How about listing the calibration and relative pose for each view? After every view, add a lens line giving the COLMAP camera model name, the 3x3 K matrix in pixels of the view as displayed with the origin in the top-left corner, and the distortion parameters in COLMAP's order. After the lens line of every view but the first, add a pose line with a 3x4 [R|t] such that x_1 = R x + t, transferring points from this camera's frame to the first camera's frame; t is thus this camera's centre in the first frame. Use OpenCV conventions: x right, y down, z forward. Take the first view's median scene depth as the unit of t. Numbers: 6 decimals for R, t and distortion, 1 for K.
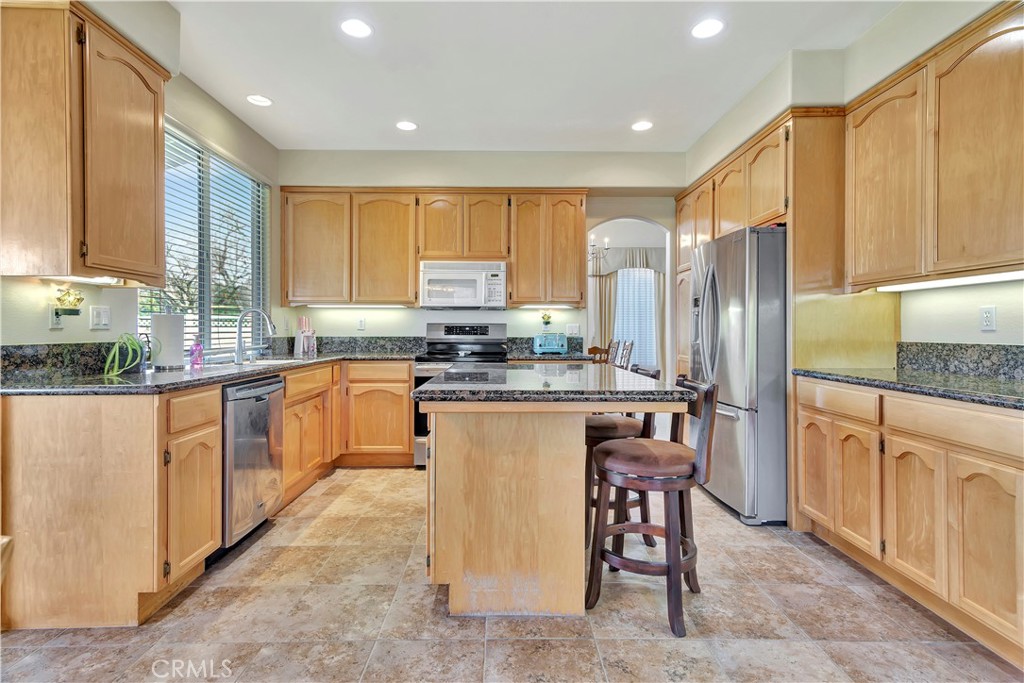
lens RADIAL K [[512.3, 0, 510.7], [0, 512.3, 331.5], [0, 0, 1]] dist [0.022755, -0.001149]
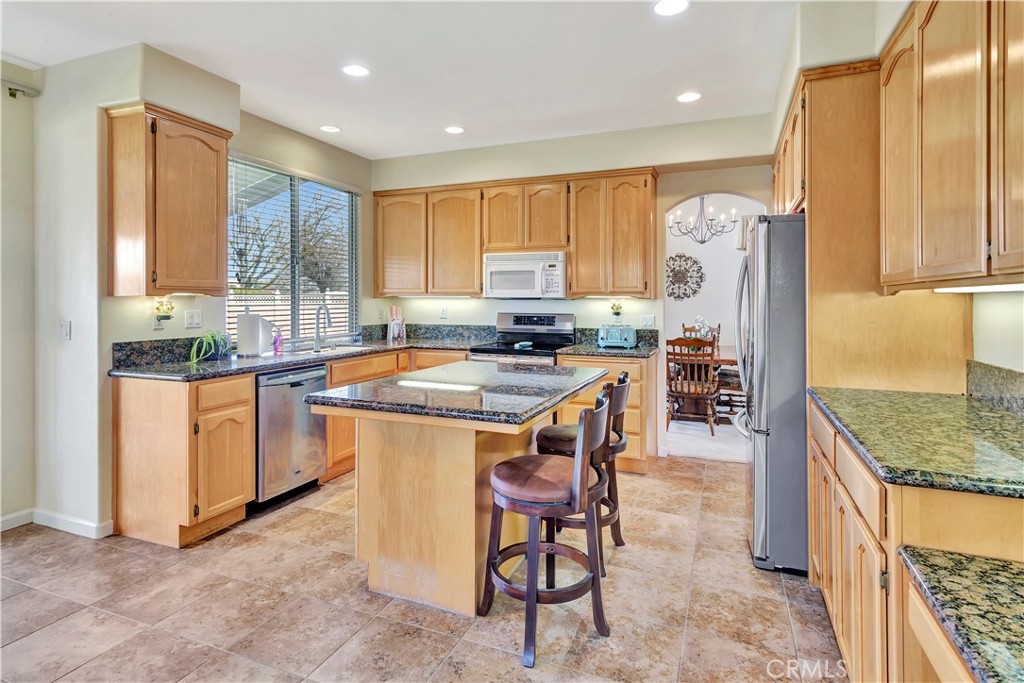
lens RADIAL K [[550.0, 0, 490.3], [0, 550.0, 301.2], [0, 0, 1]] dist [0.015053, -0.000132]
pose [[0.915467, 0.000435, -0.402394, 0.441207], [-0.001368, 0.999997, -0.002032, -0.062164], [0.402391, 0.002411, 0.915465, -0.009987]]
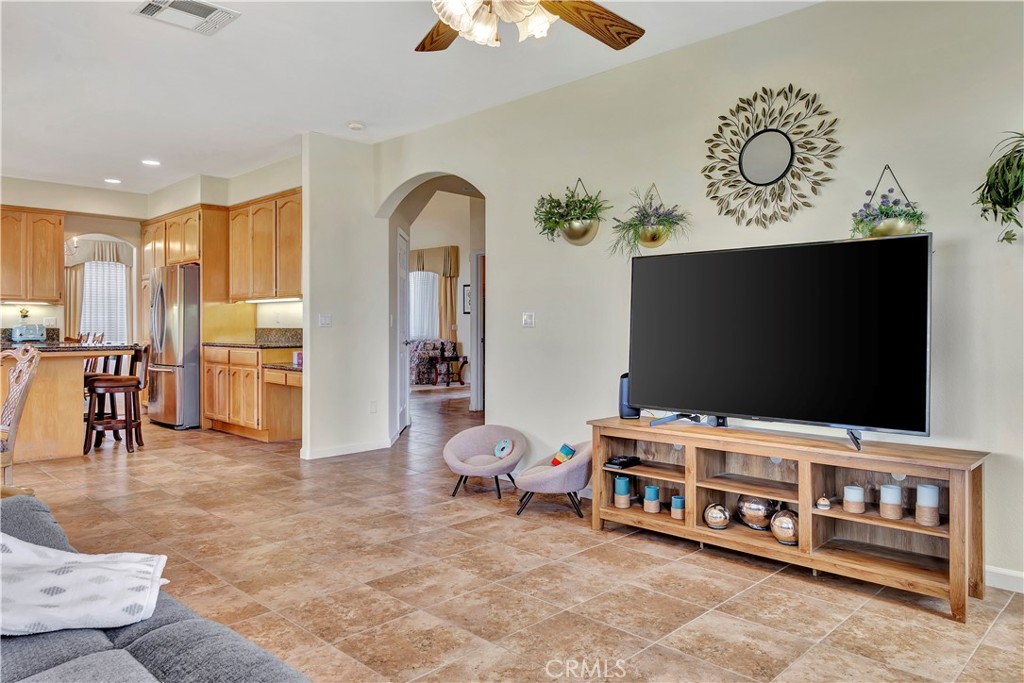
lens RADIAL K [[699.3, 0, 518.3], [0, 699.3, 325.5], [0, 0, 1]] dist [-0.006154, -0.006148]
pose [[0.711913, 0.000476, 0.702267, -0.421232], [0.002253, 0.999993, -0.002962, 0.020446], [-0.702264, 0.003690, 0.711907, -1.627102]]
